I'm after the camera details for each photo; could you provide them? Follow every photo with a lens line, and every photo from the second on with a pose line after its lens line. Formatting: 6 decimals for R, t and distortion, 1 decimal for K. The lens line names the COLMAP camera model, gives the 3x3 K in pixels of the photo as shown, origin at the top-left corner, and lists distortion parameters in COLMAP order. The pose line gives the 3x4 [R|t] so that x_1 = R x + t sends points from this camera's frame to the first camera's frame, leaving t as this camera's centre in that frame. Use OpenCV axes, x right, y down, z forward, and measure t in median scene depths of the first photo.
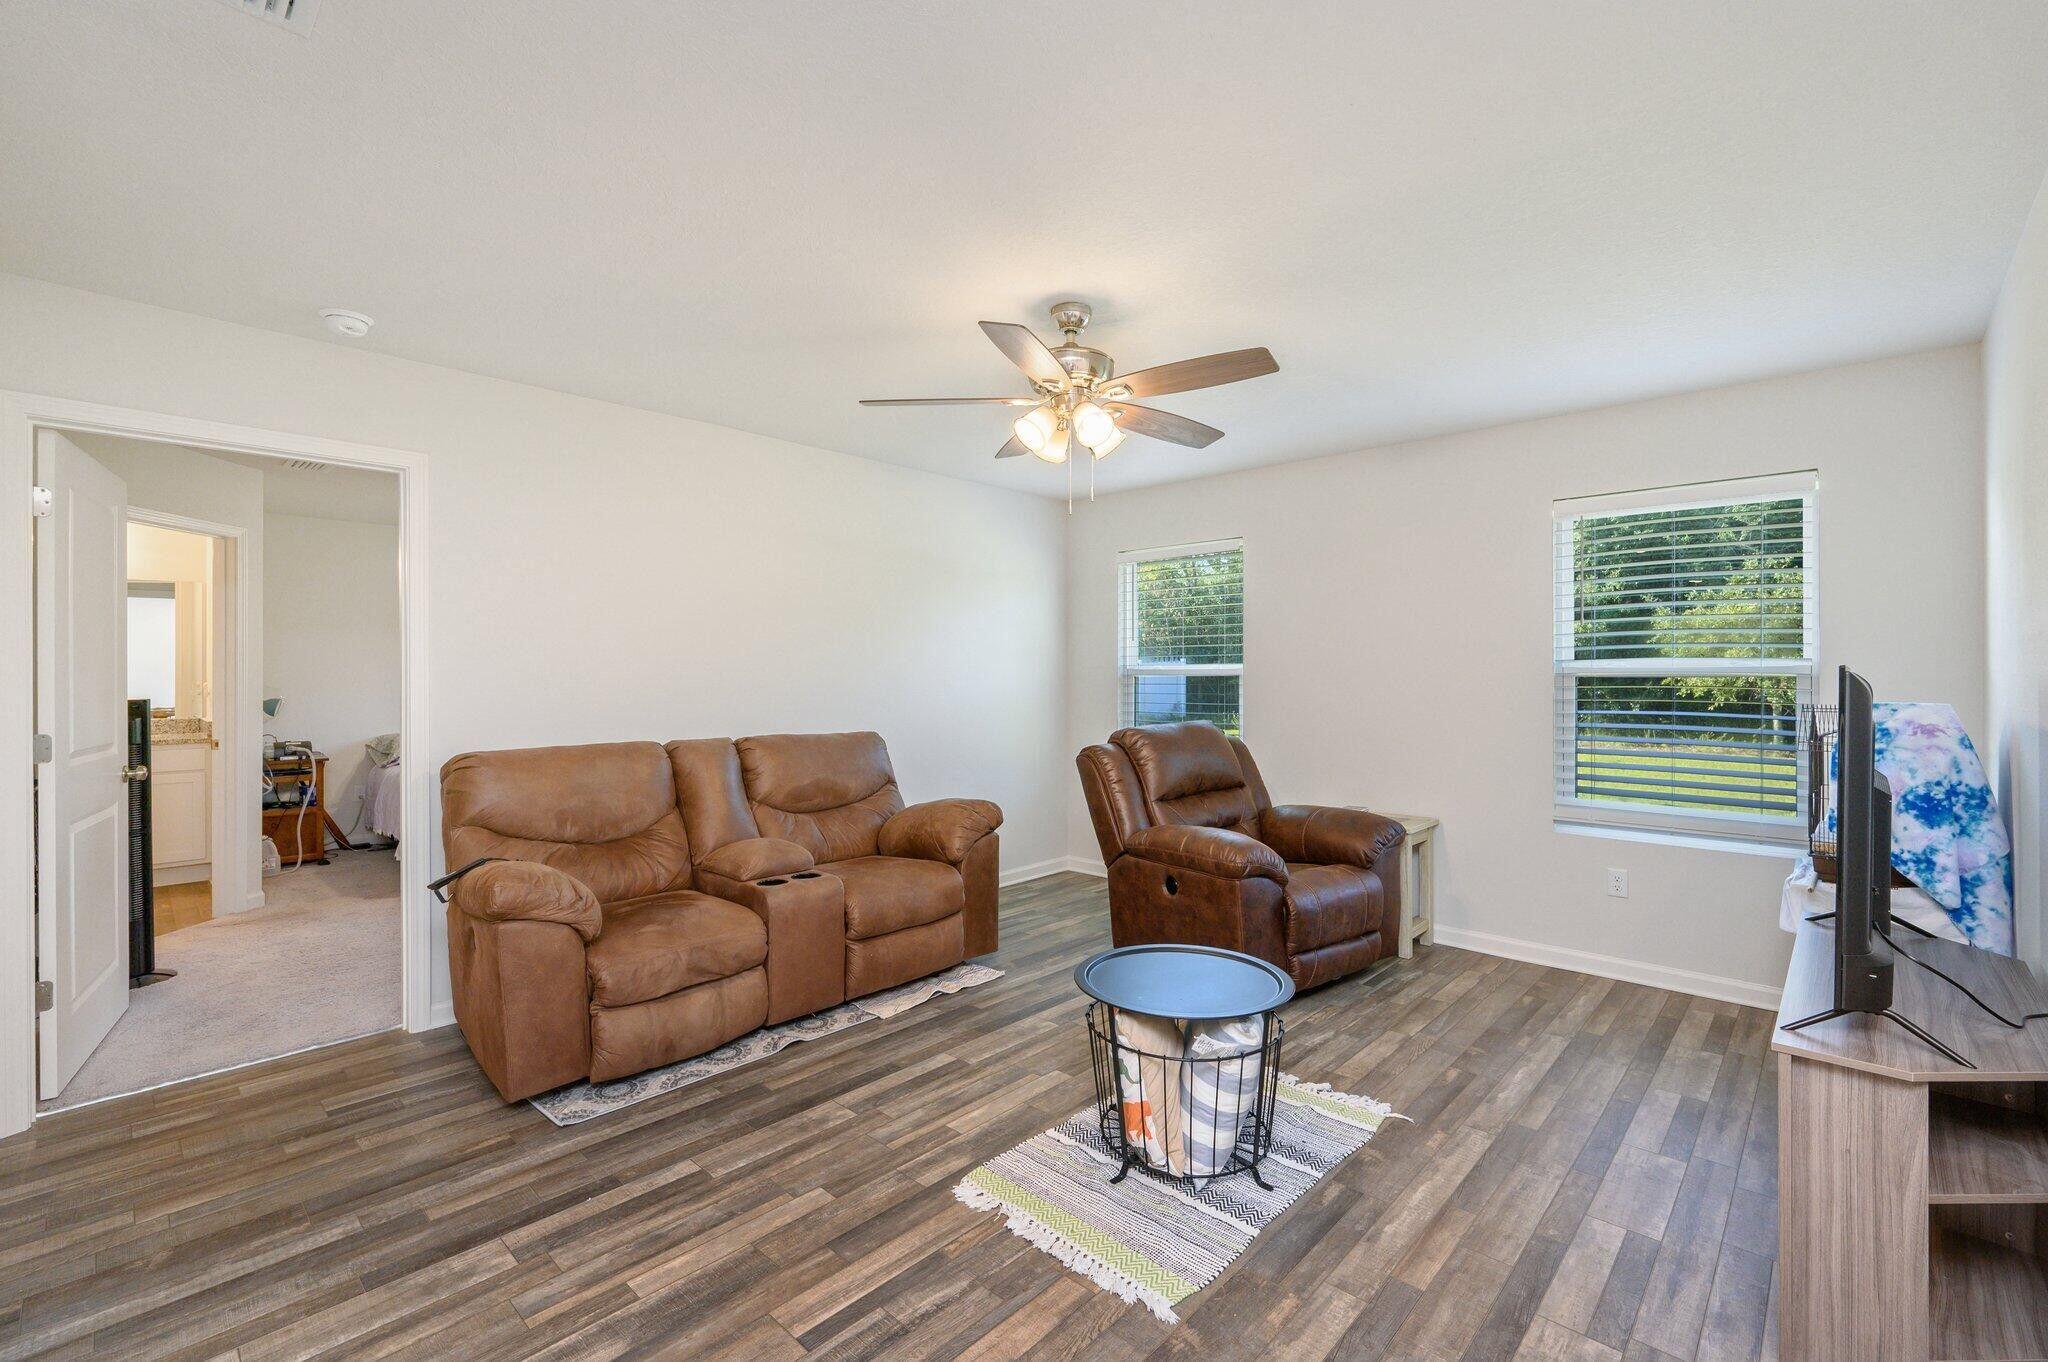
lens RADIAL K [[863.3, 0, 1015.5], [0, 863.3, 677.6], [0, 0, 1]] dist [0.002044, -0.000814]
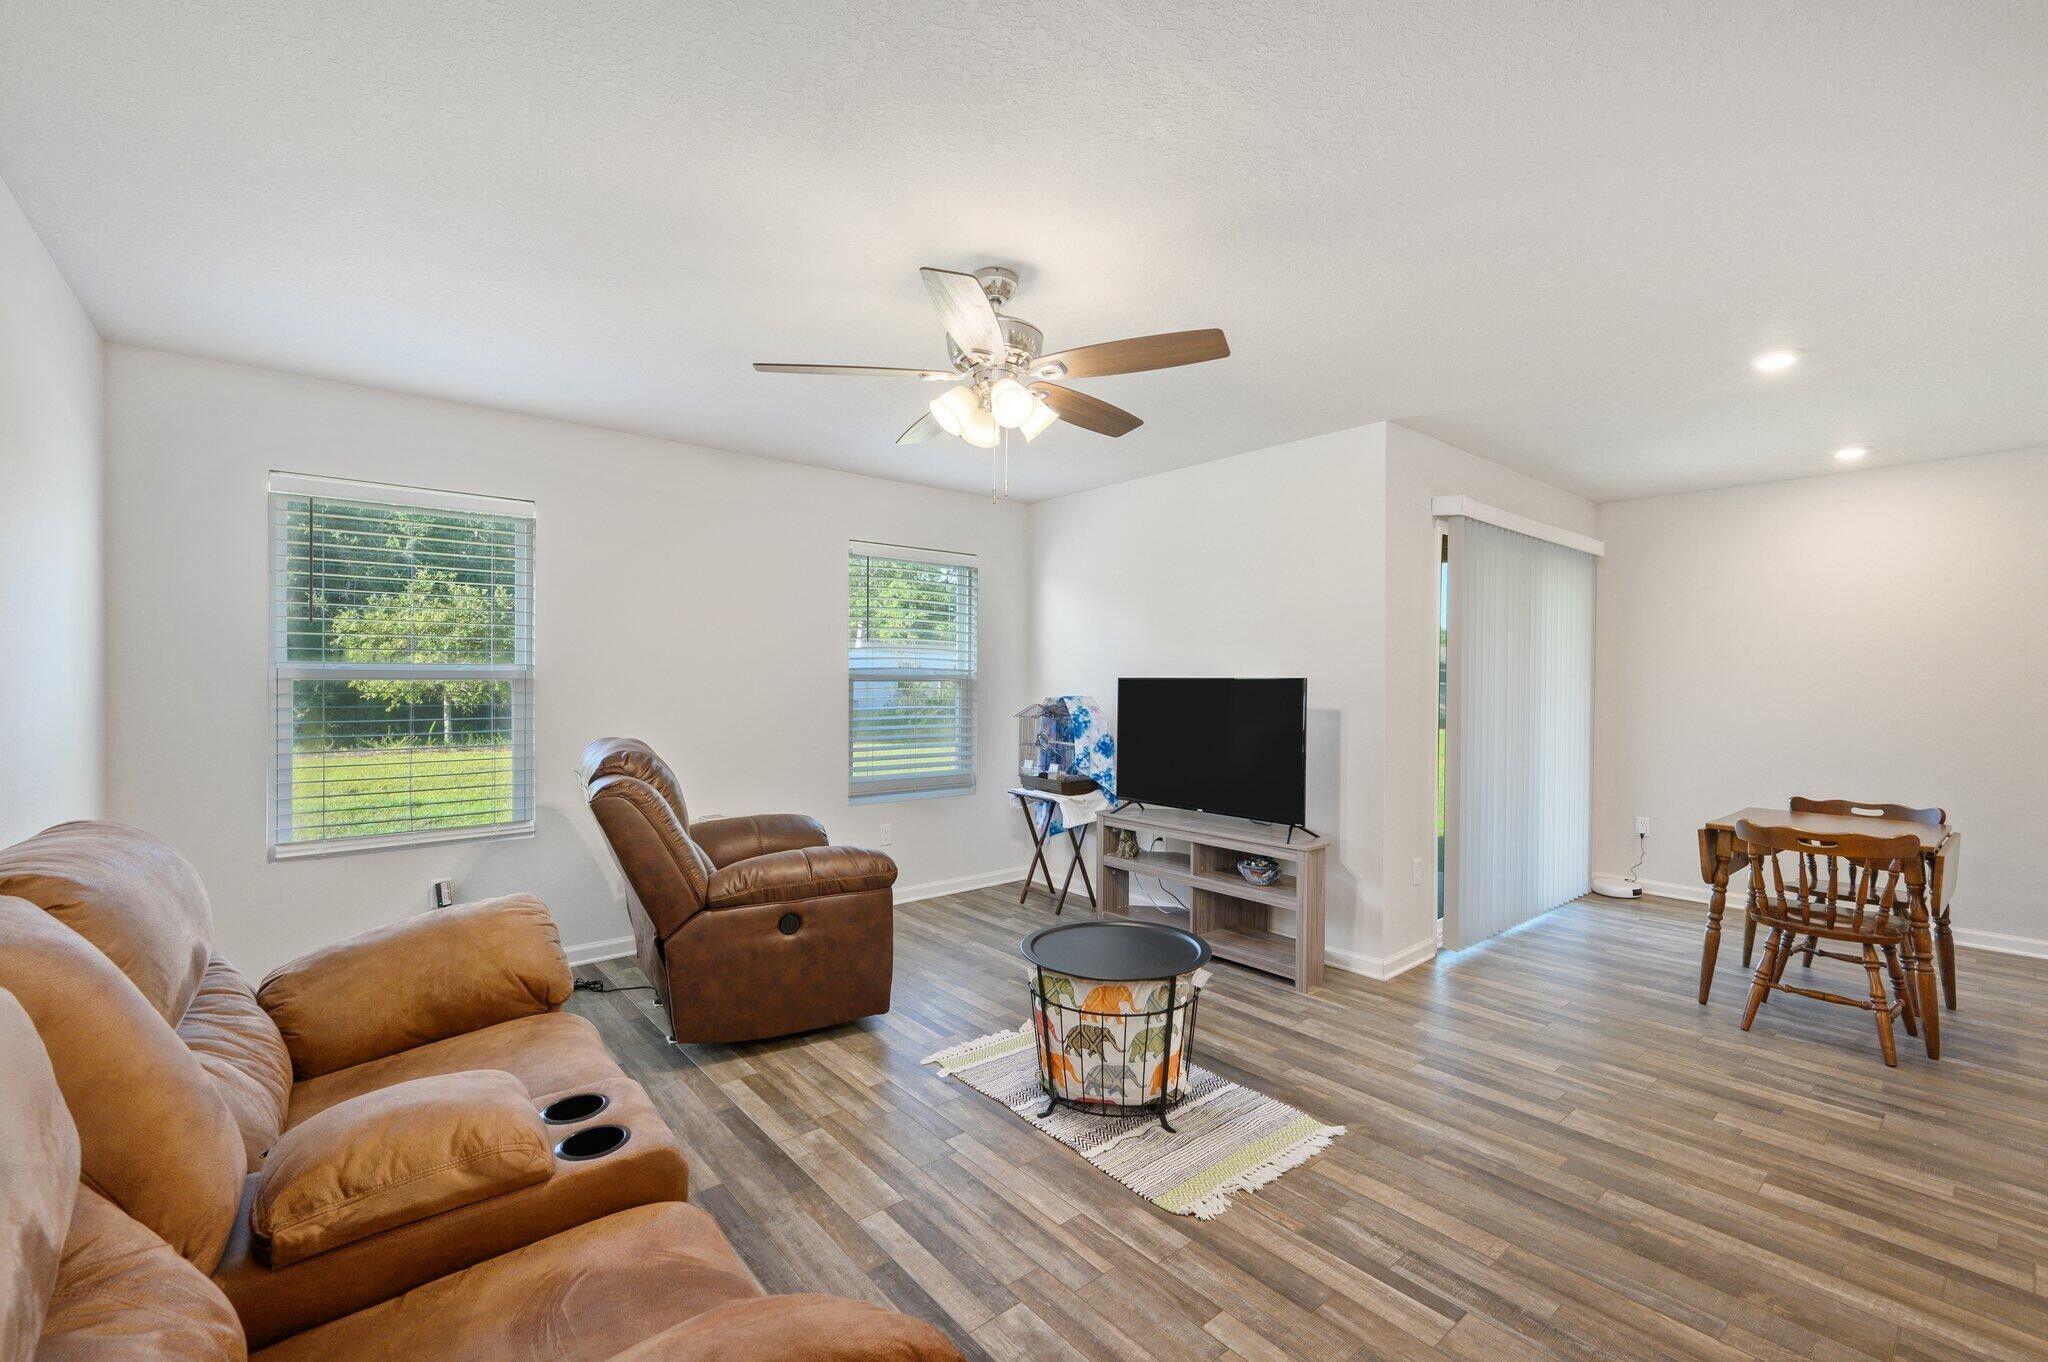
lens RADIAL K [[863.3, 0, 1017.9], [0, 863.3, 692.5], [0, 0, 1]] dist [0.002044, -0.000814]
pose [[0.117028, -0.013038, 0.993043, -0.686187], [-0.002516, 0.999907, 0.013424, -0.002015], [-0.993125, -0.004070, 0.116985, 0.720651]]
